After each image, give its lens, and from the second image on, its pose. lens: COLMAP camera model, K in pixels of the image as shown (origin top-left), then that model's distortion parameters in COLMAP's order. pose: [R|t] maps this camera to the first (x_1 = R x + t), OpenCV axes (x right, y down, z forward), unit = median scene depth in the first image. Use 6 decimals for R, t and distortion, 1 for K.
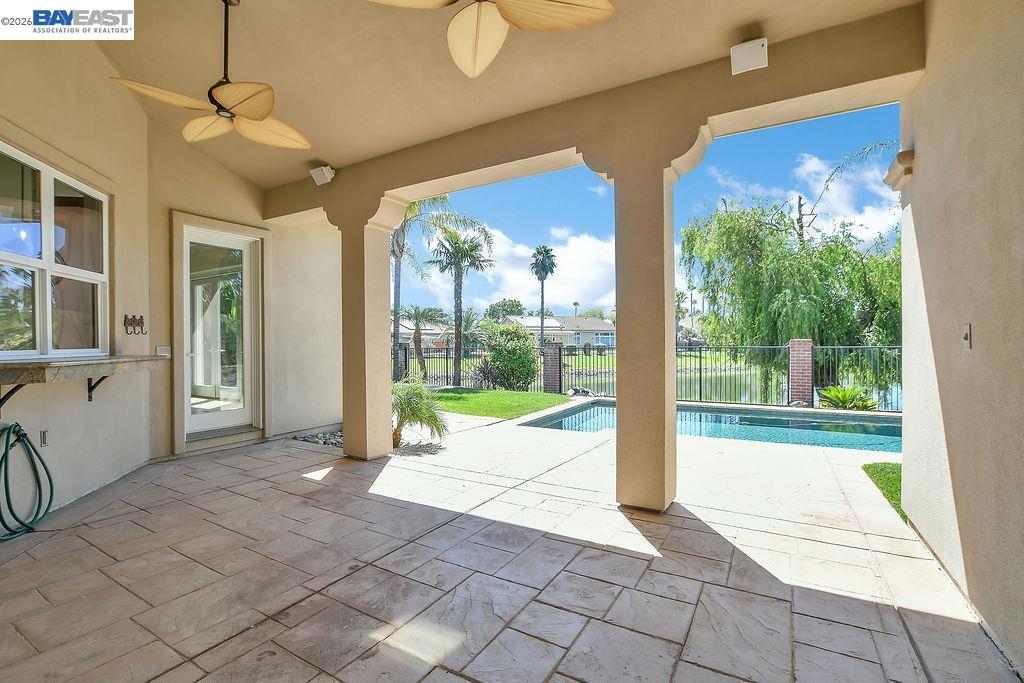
lens RADIAL K [[472.4, 0, 510.2], [0, 472.4, 344.7], [0, 0, 1]] dist [-0.022940, 0.000855]
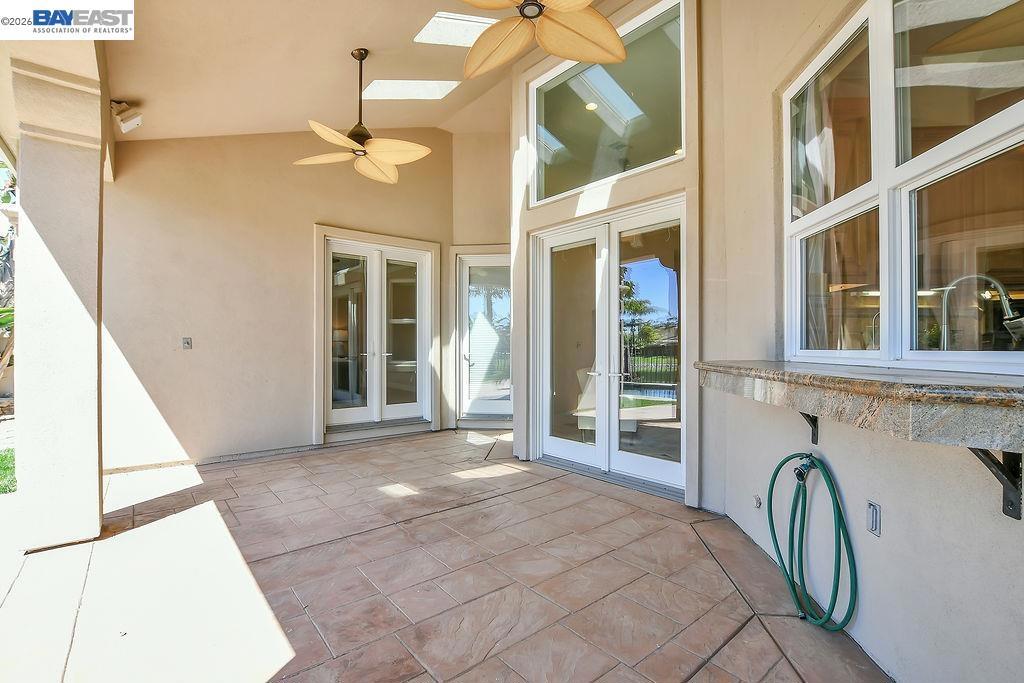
lens RADIAL K [[472.4, 0, 512.4], [0, 472.4, 343.9], [0, 0, 1]] dist [-0.022940, 0.000855]
pose [[-0.942249, 0.008587, 0.334804, -0.935968], [0.008108, 0.999963, -0.002829, 0.001418], [-0.334816, 0.000049, -0.942284, 1.914847]]
